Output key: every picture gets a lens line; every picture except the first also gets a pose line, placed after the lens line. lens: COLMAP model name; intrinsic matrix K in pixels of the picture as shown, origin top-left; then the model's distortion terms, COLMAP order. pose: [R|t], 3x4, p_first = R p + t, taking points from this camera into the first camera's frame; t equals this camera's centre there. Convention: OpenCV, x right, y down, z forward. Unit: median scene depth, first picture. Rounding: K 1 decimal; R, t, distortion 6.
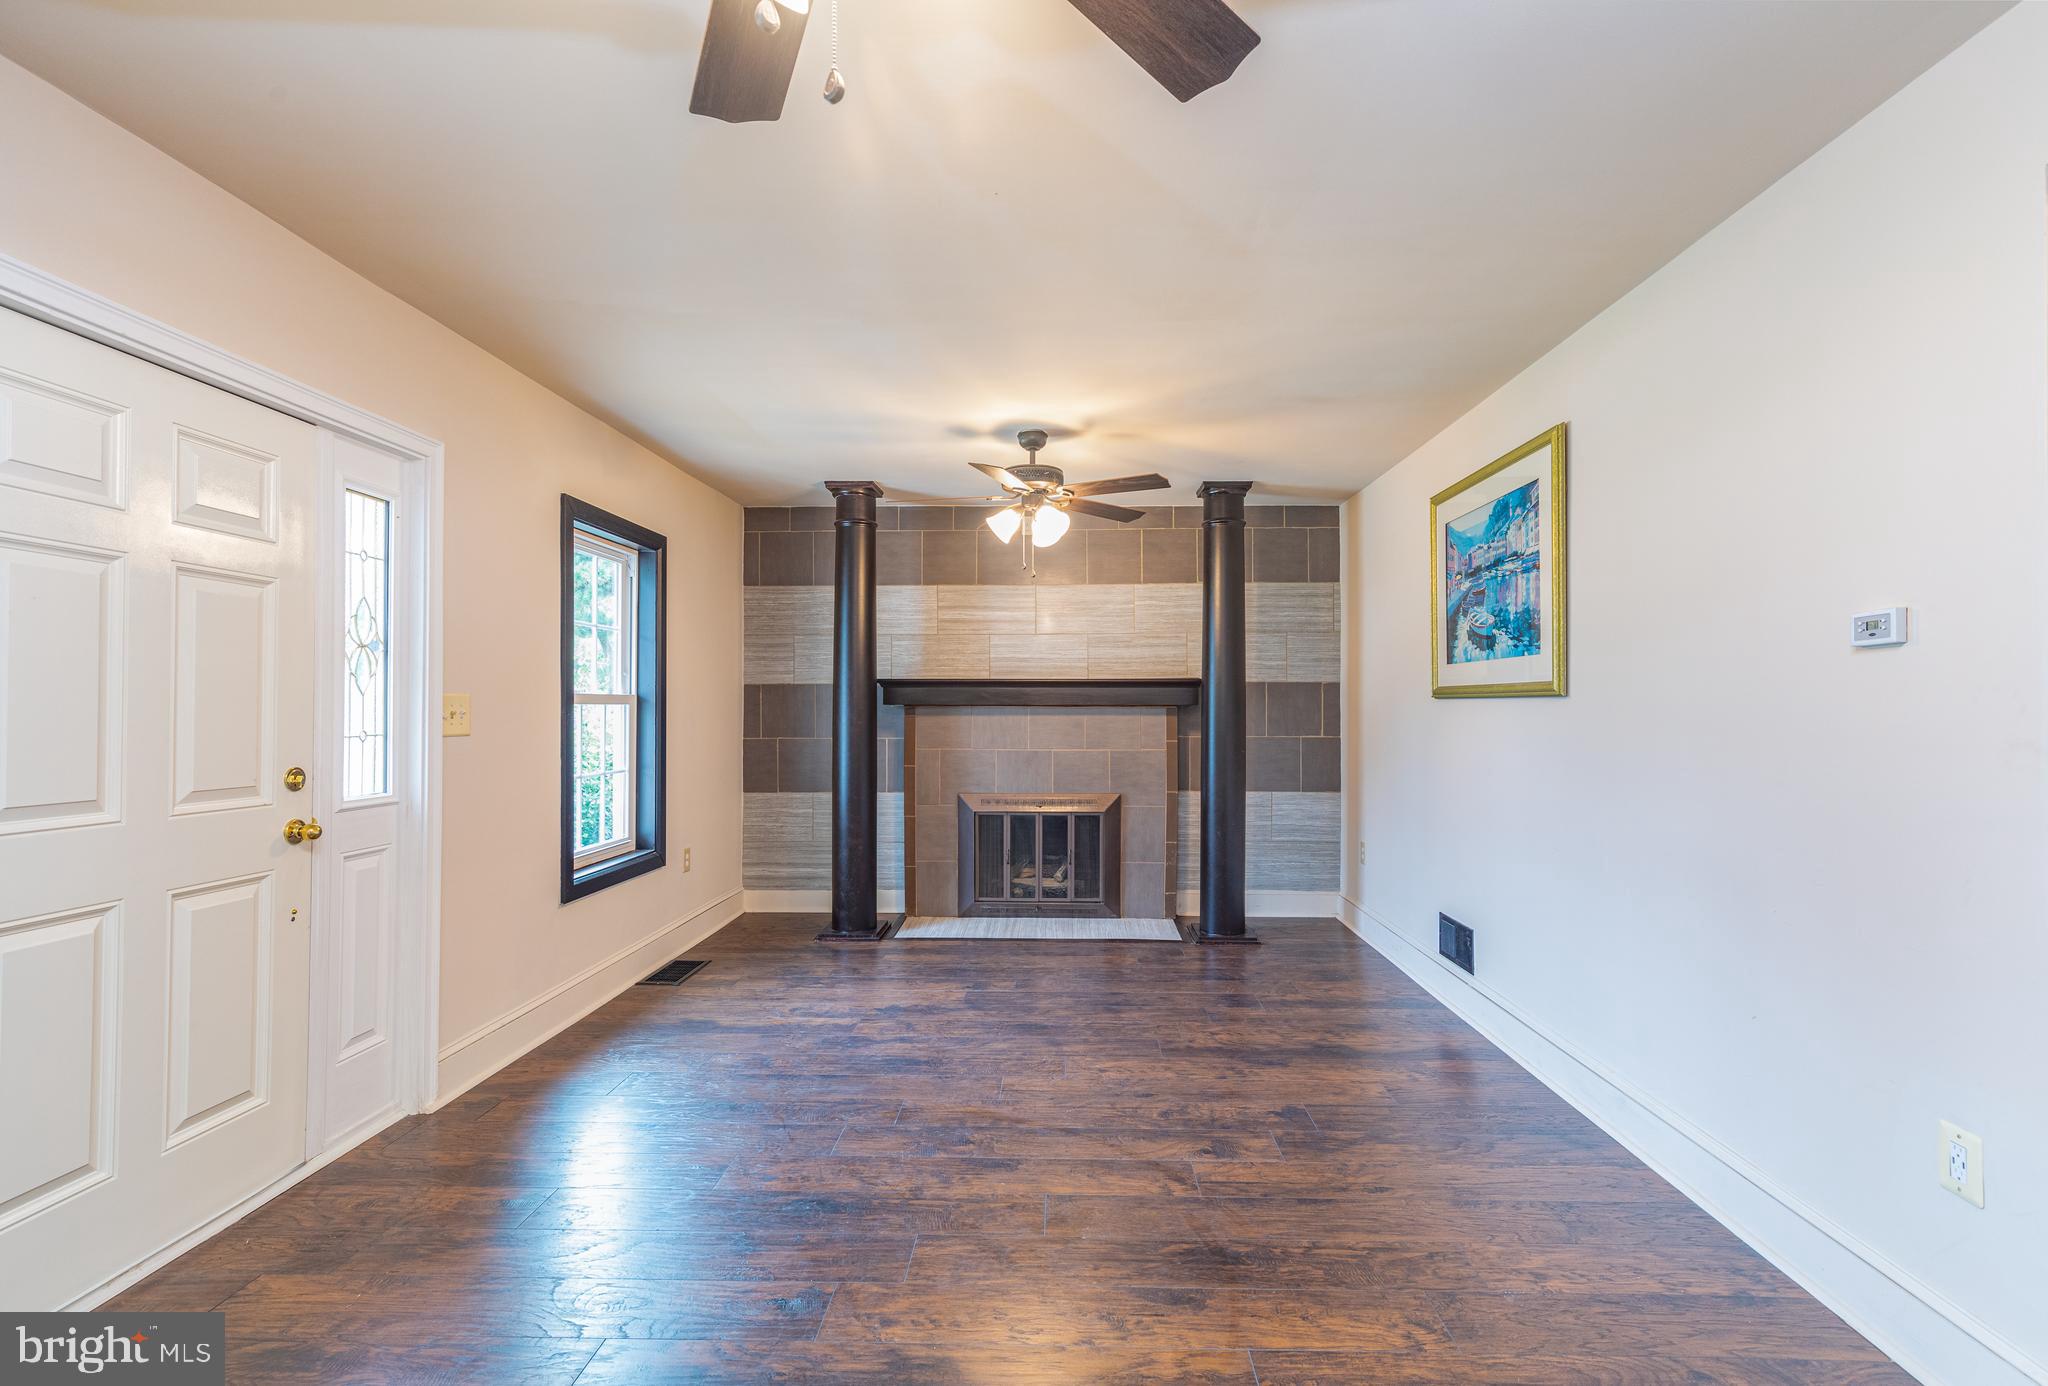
lens RADIAL K [[939.1, 0, 1035.2], [0, 939.1, 698.0], [0, 0, 1]] dist [-0.001453, -0.000020]
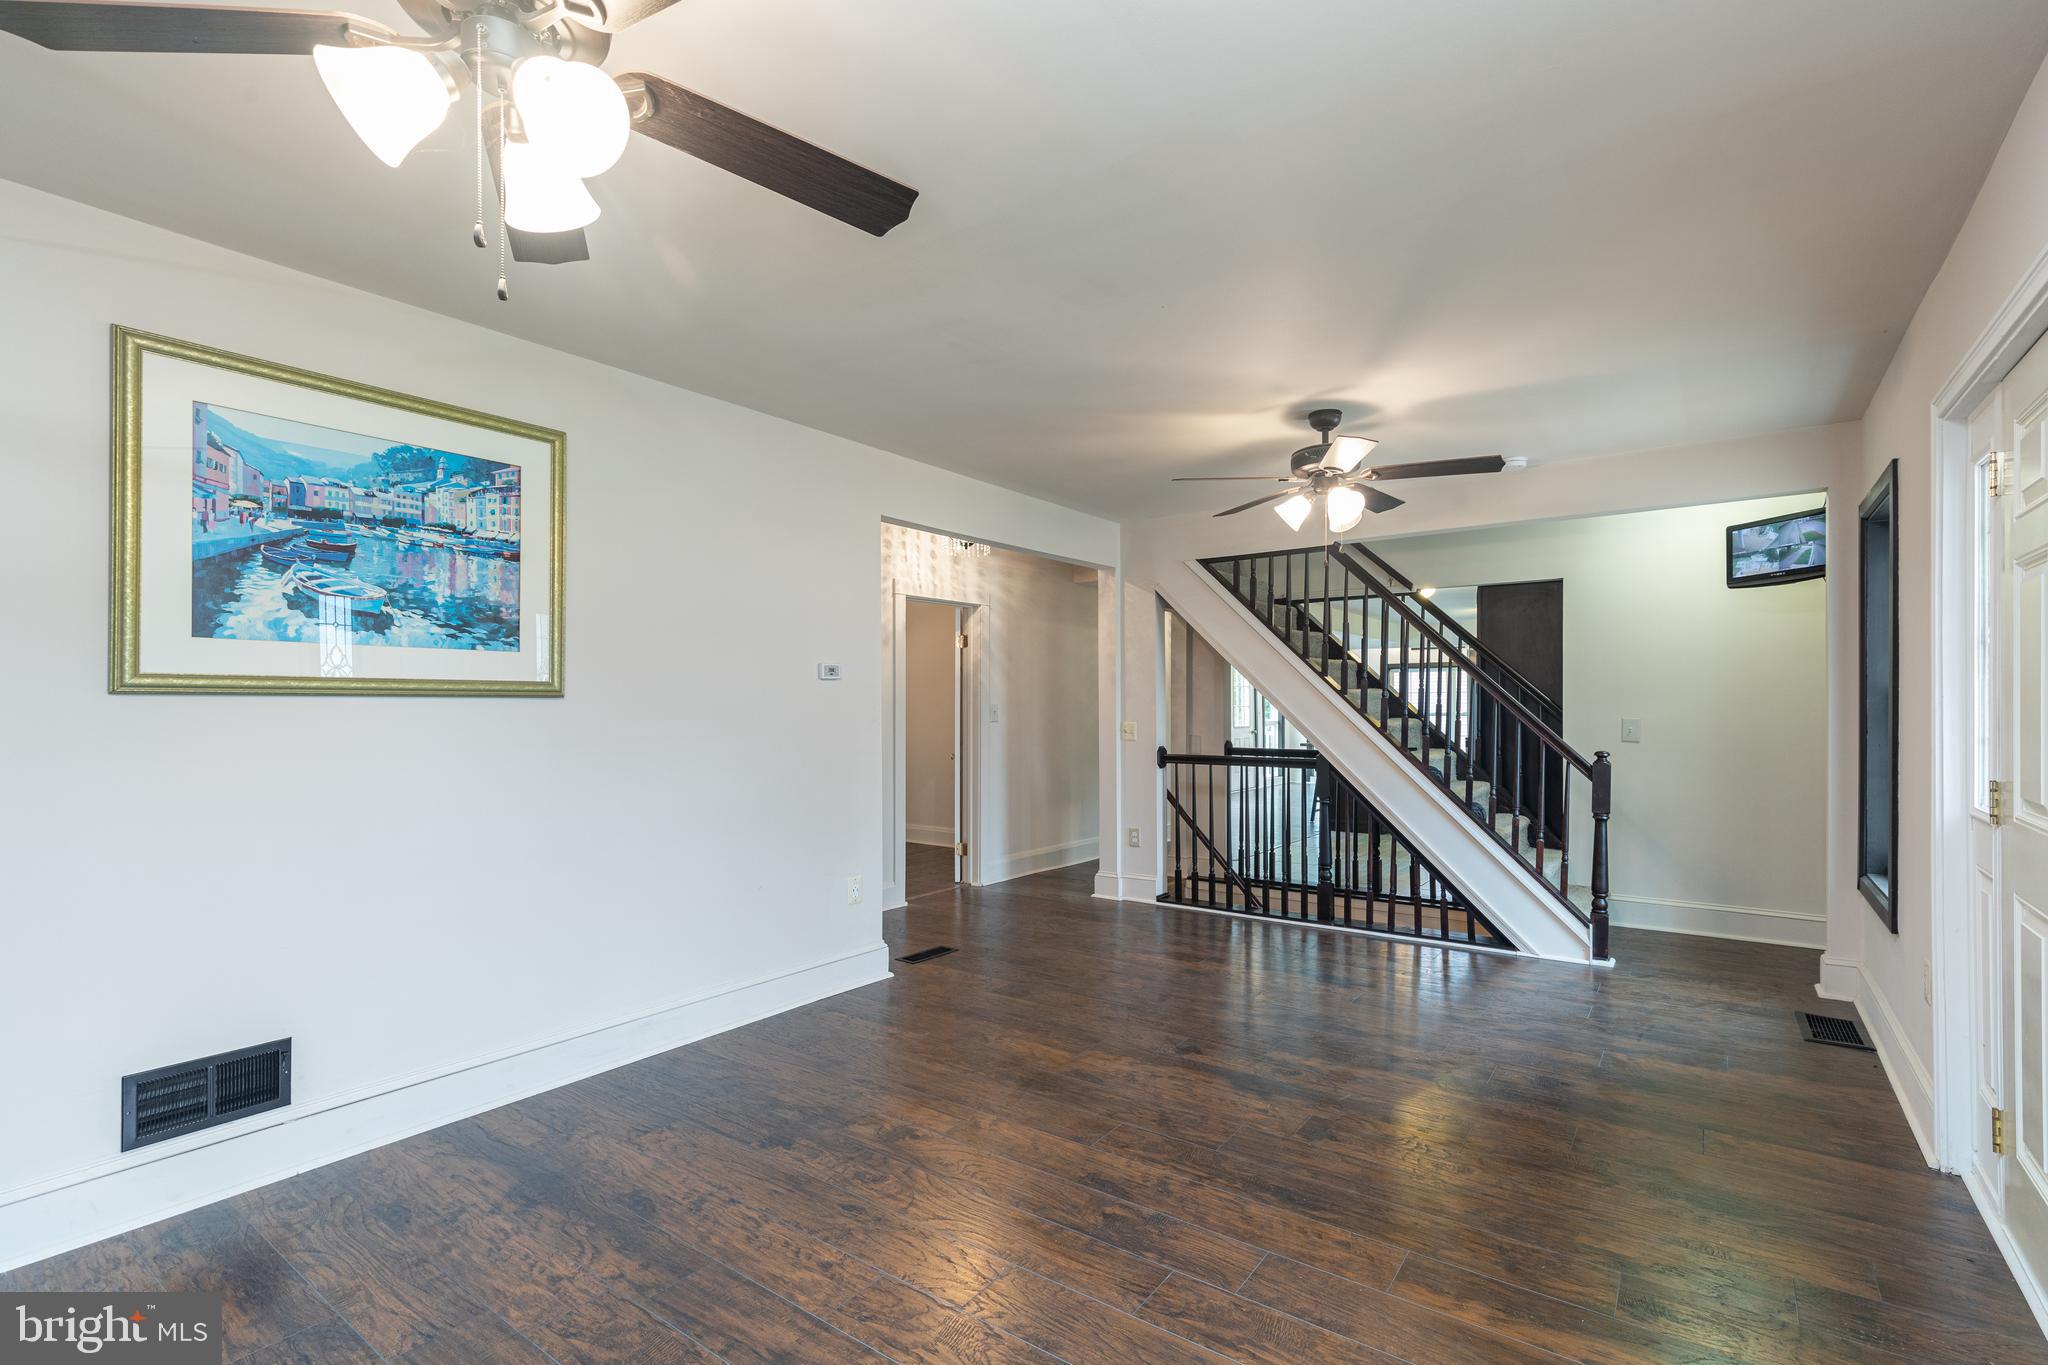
lens RADIAL K [[939.1, 0, 1032.0], [0, 939.1, 690.0], [0, 0, 1]] dist [-0.001453, -0.000020]
pose [[-0.829552, 0.008906, 0.558358, -0.491785], [-0.003865, 0.999757, -0.021688, 0.012112], [-0.558416, -0.020150, -0.829316, 1.740962]]
